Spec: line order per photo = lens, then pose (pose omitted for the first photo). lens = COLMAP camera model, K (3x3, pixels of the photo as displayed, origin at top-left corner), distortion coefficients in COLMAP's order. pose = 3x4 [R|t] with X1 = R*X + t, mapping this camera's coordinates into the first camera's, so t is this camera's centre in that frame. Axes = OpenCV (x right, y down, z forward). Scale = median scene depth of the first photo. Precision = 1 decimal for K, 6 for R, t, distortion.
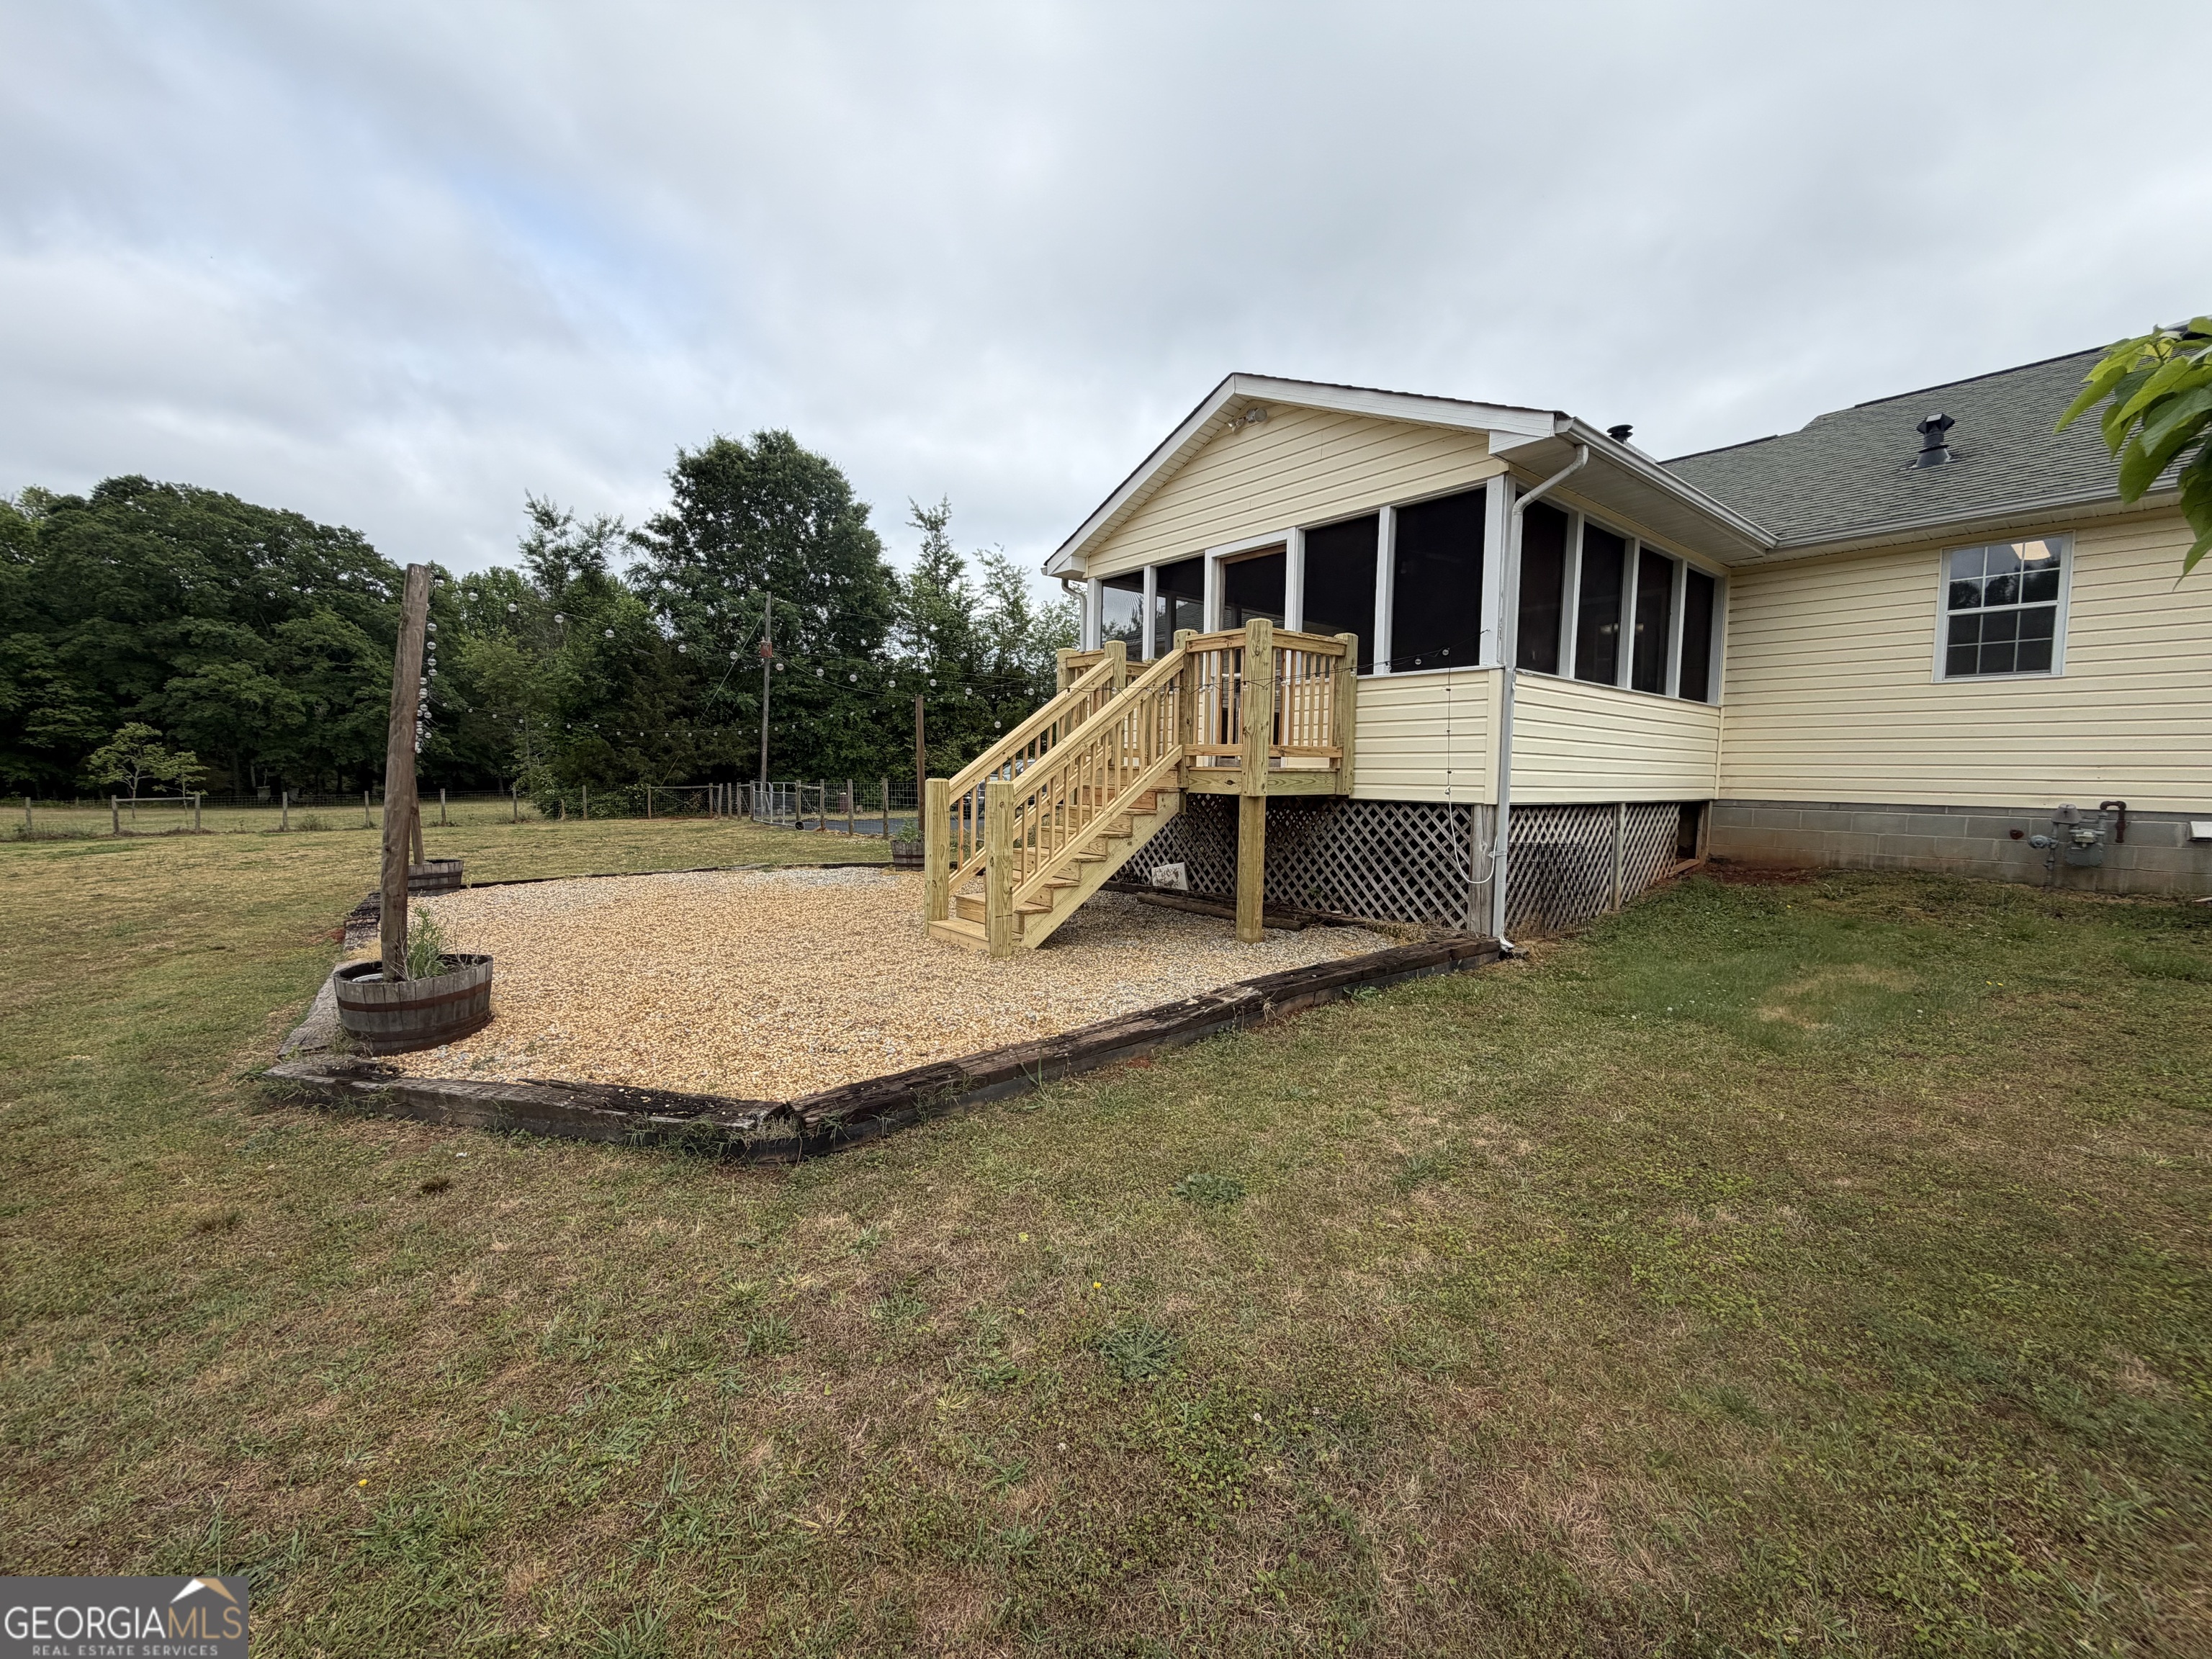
lens RADIAL K [[884.1, 0, 1108.9], [0, 884.1, 830.9], [0, 0, 1]] dist [0.004239, 0.000196]
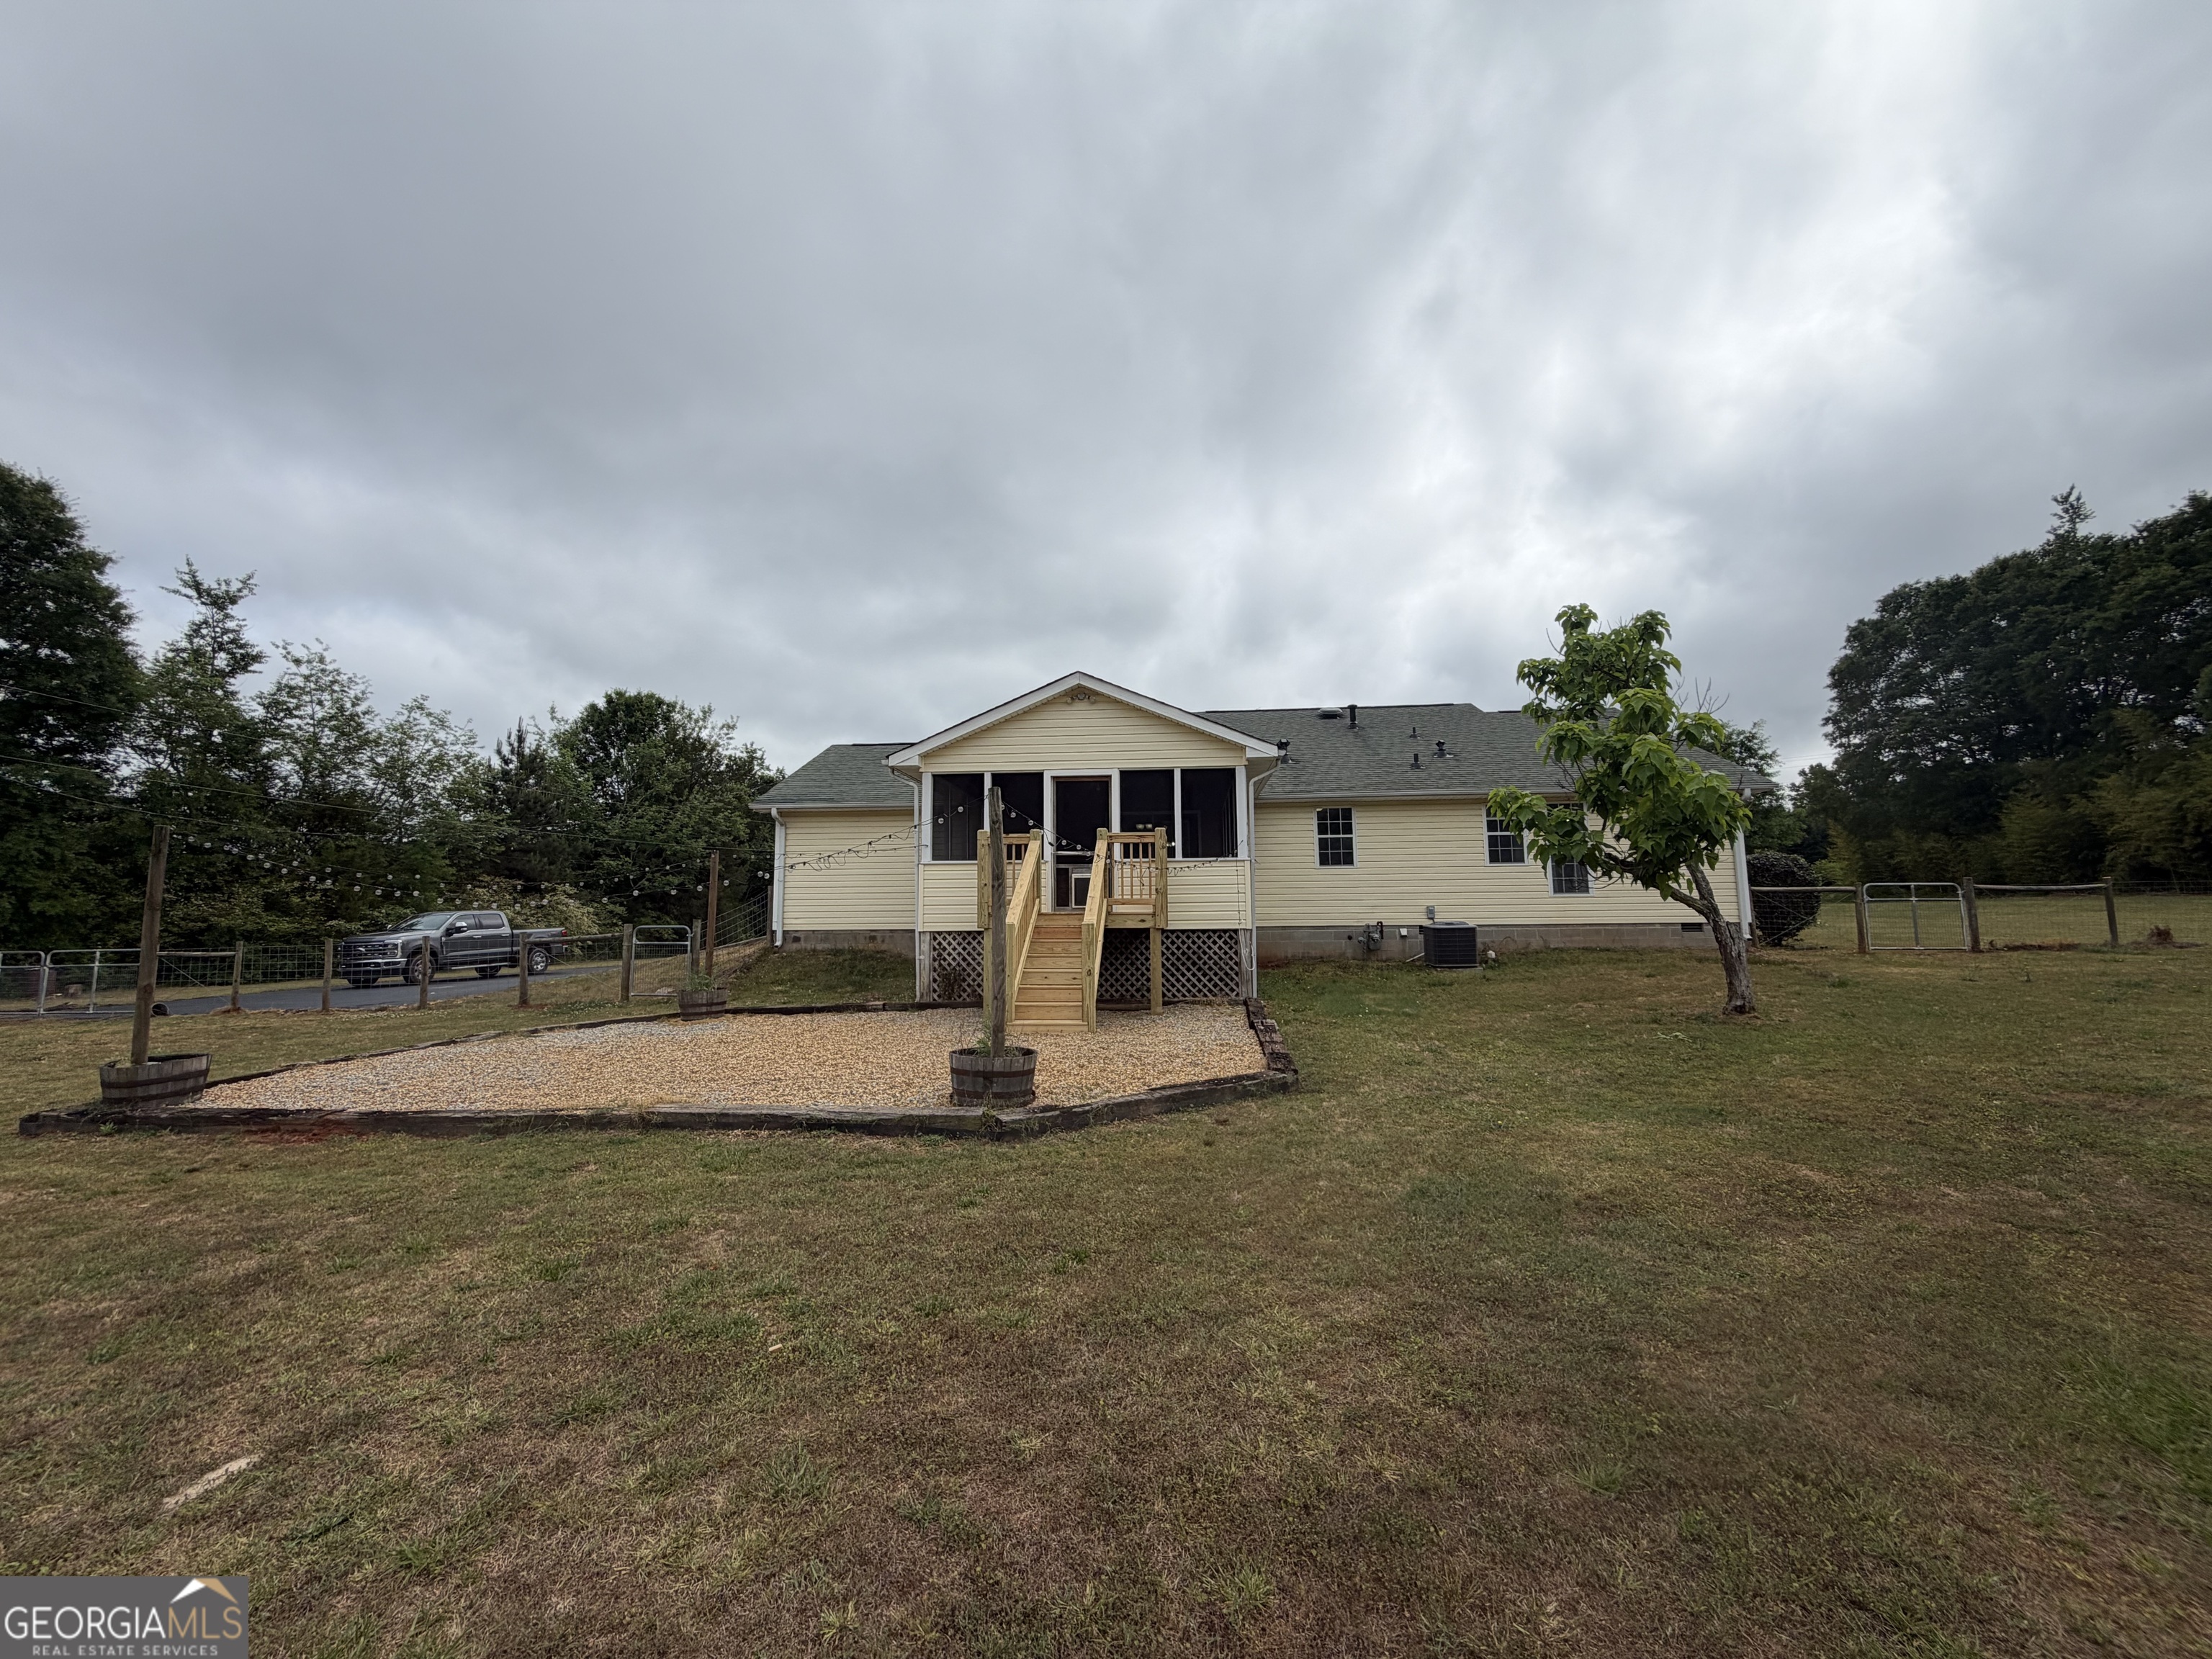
lens RADIAL K [[884.1, 0, 1115.1], [0, 884.1, 823.6], [0, 0, 1]] dist [0.004239, 0.000196]
pose [[0.692769, 0.057573, 0.718858, -0.974733], [0.068034, 0.987145, -0.144624, 0.002464], [-0.717944, 0.149098, 0.679946, -0.122004]]
